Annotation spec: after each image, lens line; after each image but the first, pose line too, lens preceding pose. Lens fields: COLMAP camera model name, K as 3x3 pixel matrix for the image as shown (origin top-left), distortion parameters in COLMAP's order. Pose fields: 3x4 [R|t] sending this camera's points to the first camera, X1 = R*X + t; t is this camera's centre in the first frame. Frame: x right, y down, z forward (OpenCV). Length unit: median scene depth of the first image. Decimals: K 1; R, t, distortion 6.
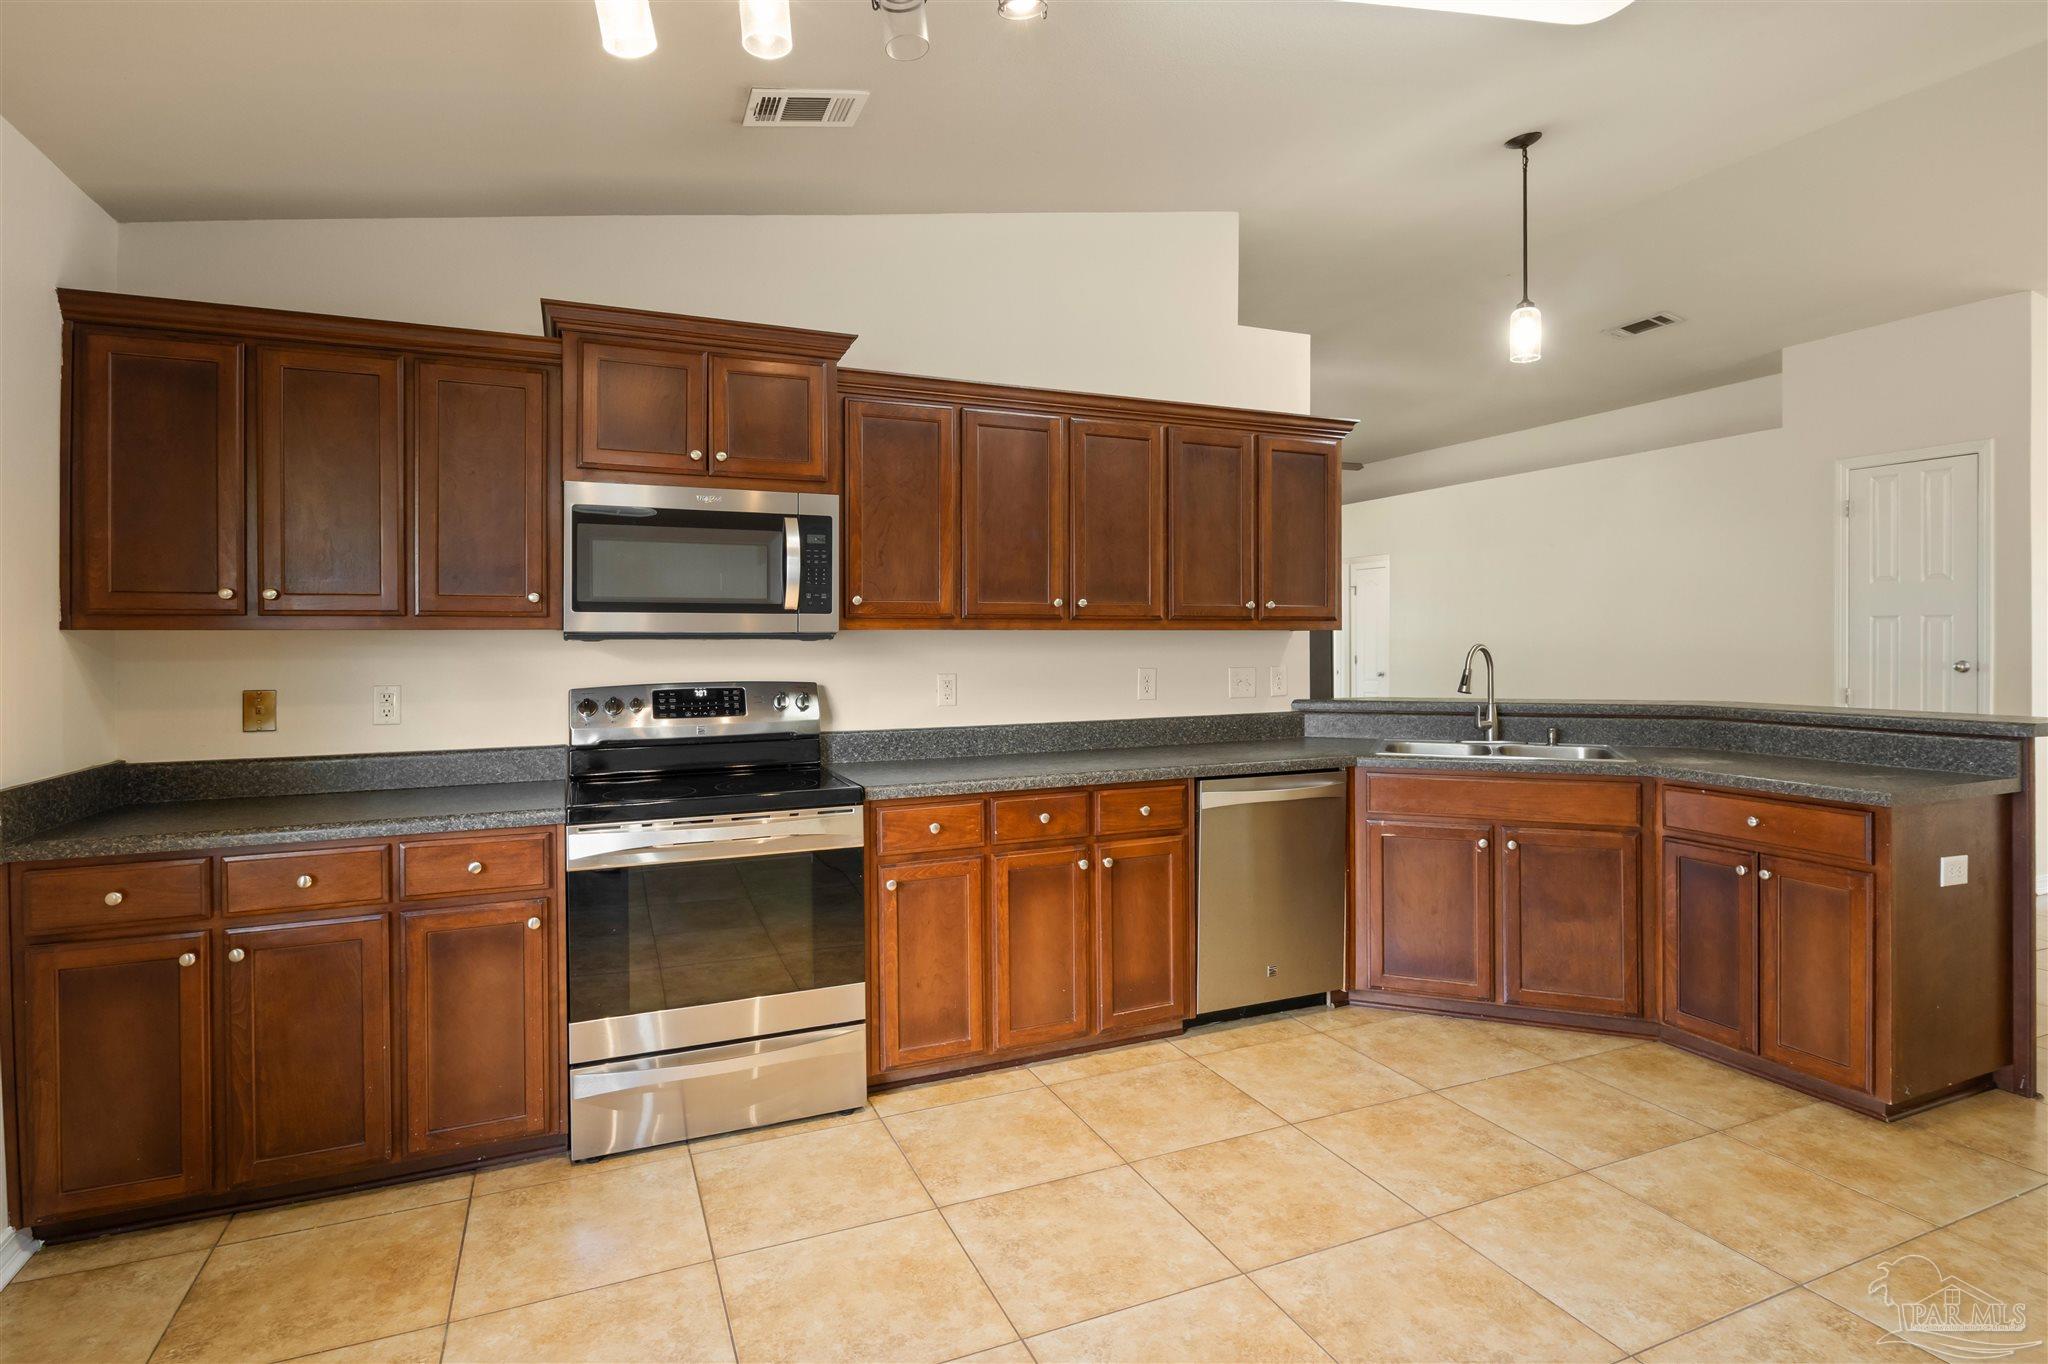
lens RADIAL K [[1047.6, 0, 1030.5], [0, 1047.6, 660.0], [0, 0, 1]] dist [-0.001132, -0.001813]
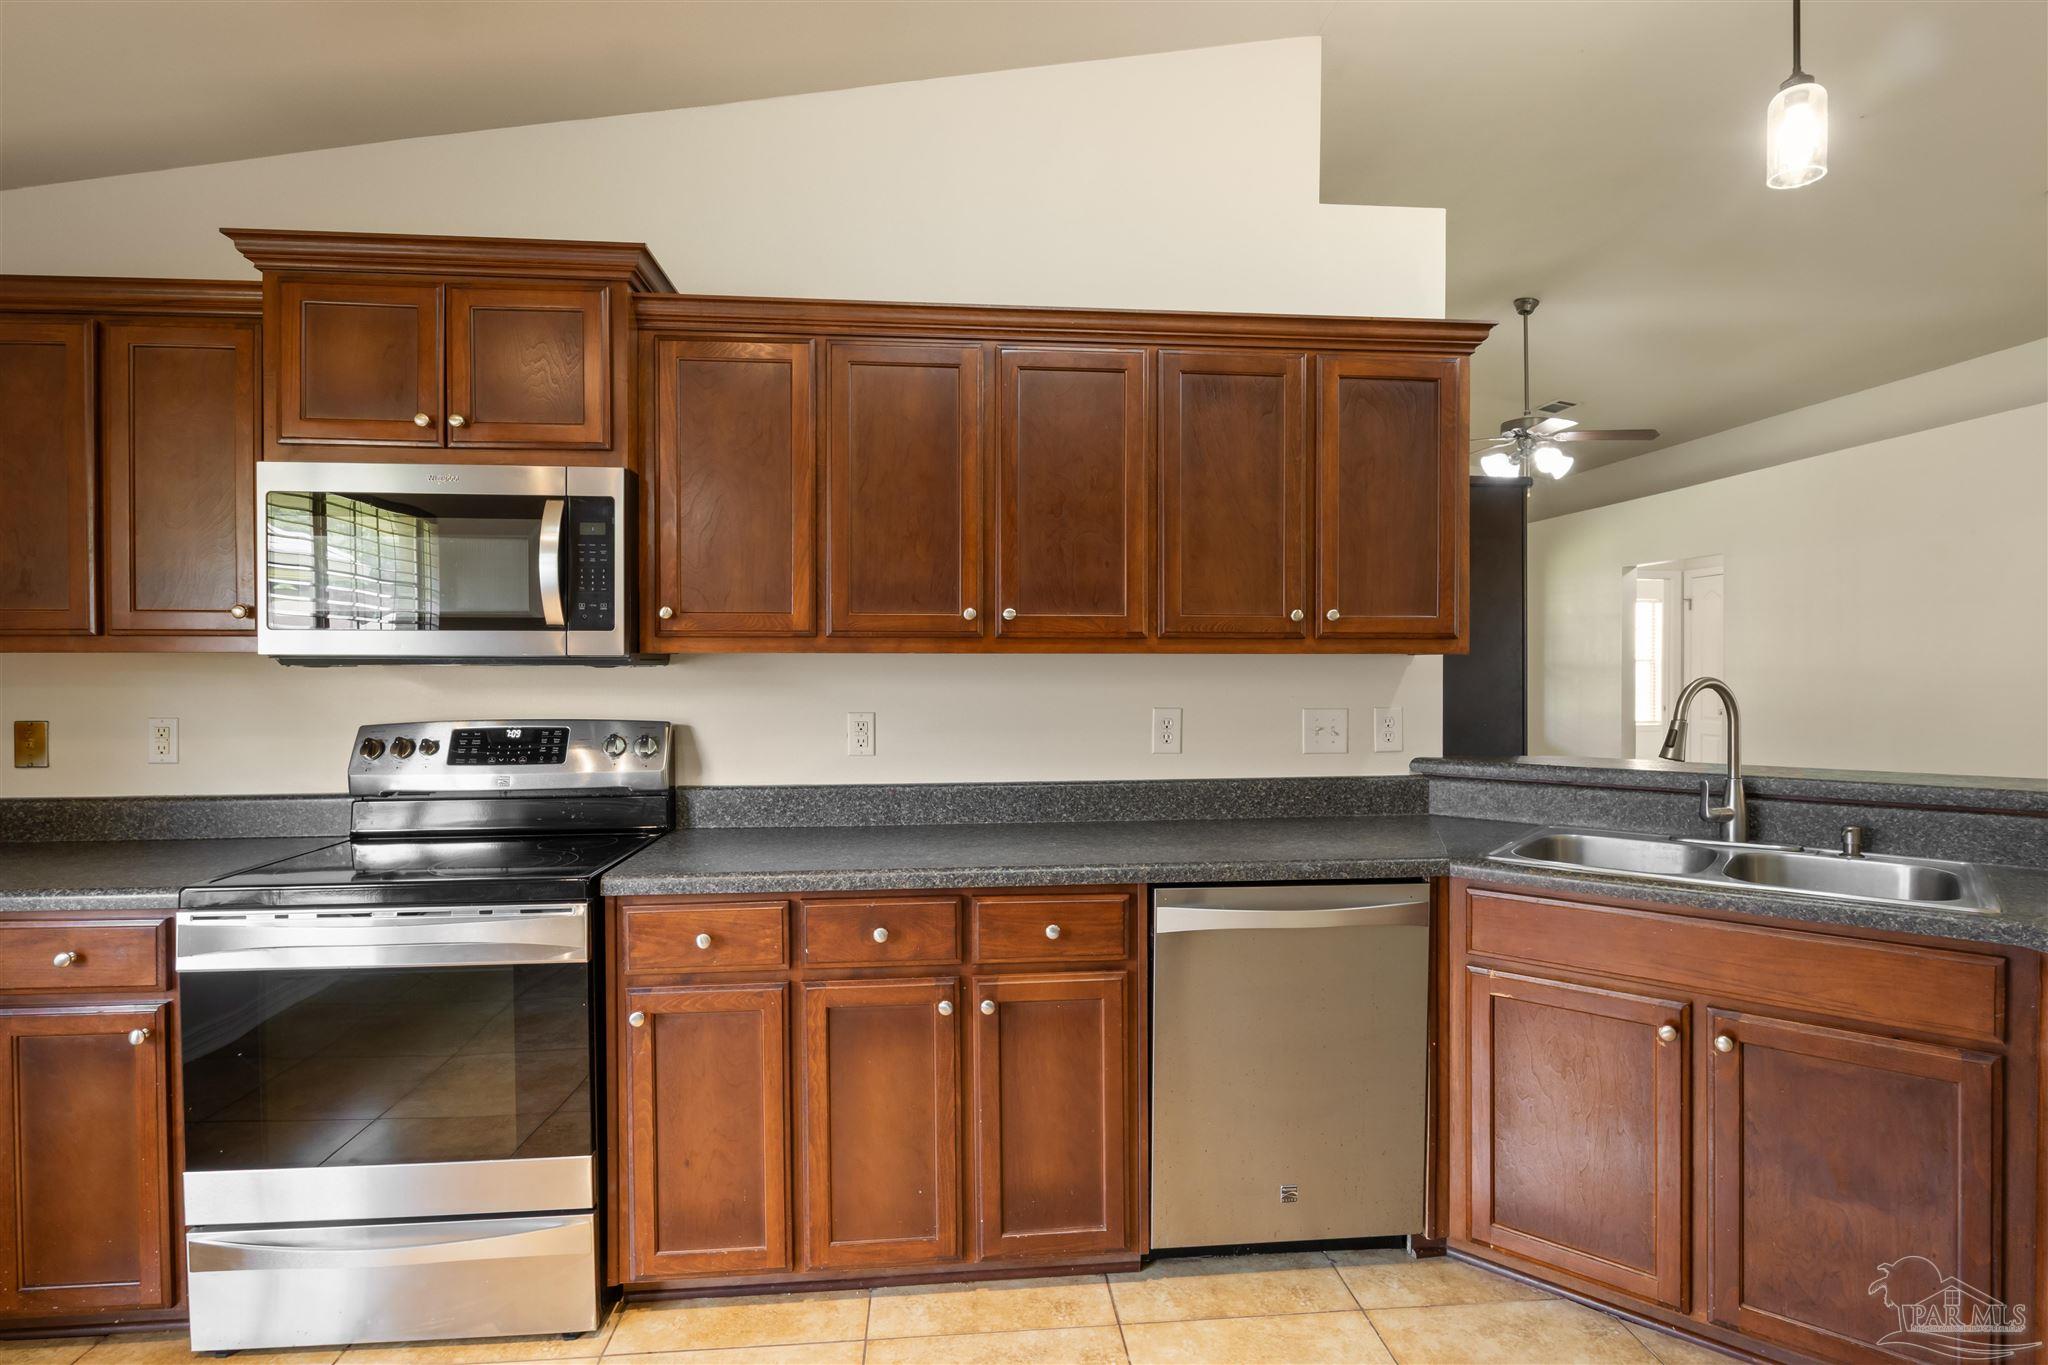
lens RADIAL K [[1047.6, 0, 1023.6], [0, 1047.6, 683.4], [0, 0, 1]] dist [-0.001132, -0.001813]
pose [[0.948434, 0.010166, -0.316812, 0.291156], [-0.009608, 0.999948, 0.003322, -0.011741], [0.316829, -0.000107, 0.948483, 0.371166]]
